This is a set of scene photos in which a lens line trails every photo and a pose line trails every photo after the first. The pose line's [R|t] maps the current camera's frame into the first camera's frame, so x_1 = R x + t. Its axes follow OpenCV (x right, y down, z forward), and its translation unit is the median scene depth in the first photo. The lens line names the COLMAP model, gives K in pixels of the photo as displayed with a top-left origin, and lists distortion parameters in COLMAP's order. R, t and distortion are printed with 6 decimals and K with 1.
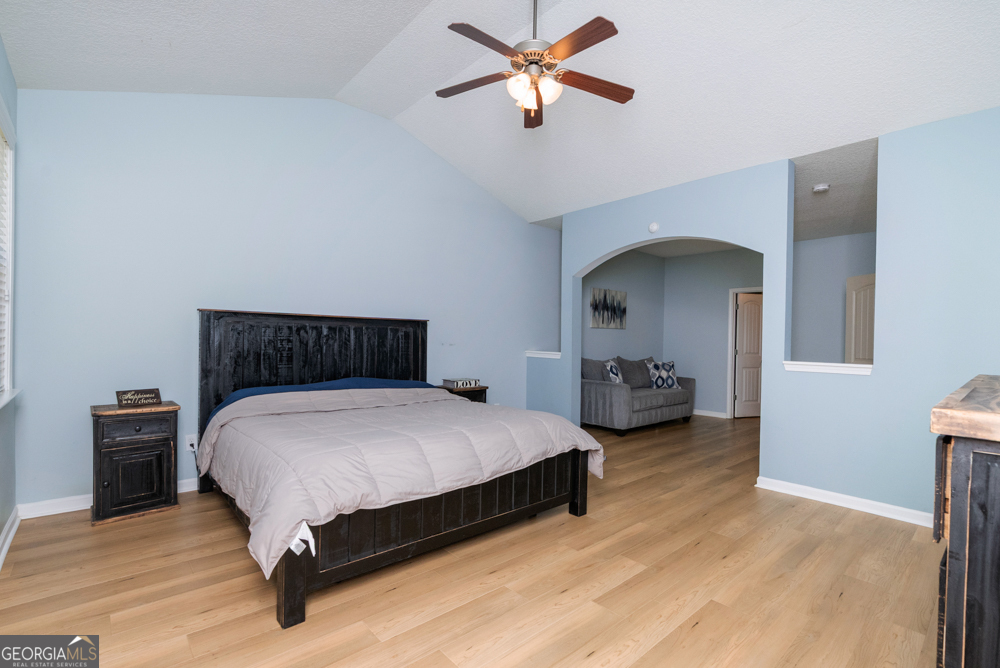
lens RADIAL K [[459.3, 0, 499.4], [0, 459.3, 357.6], [0, 0, 1]] dist [-0.000805, 0.000022]
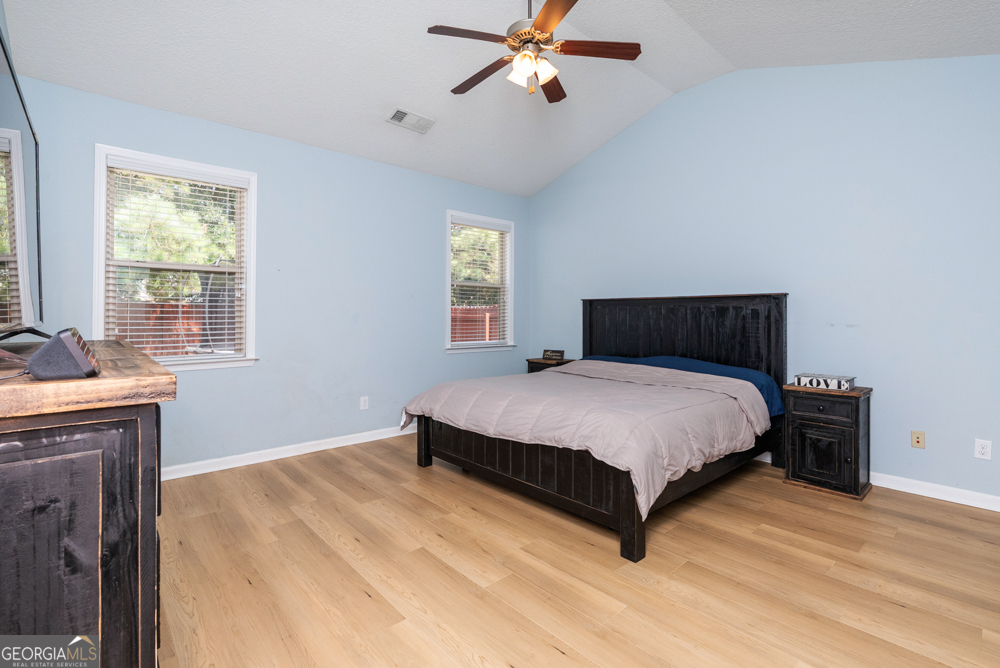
lens RADIAL K [[456.1, 0, 501.5], [0, 456.1, 335.5], [0, 0, 1]] dist [-0.001869, 0.000087]
pose [[0.011388, 0.020925, -0.999716, 0.960611], [-0.041138, 0.998944, 0.020440, -0.011027], [0.999089, 0.040894, 0.012237, 0.853283]]
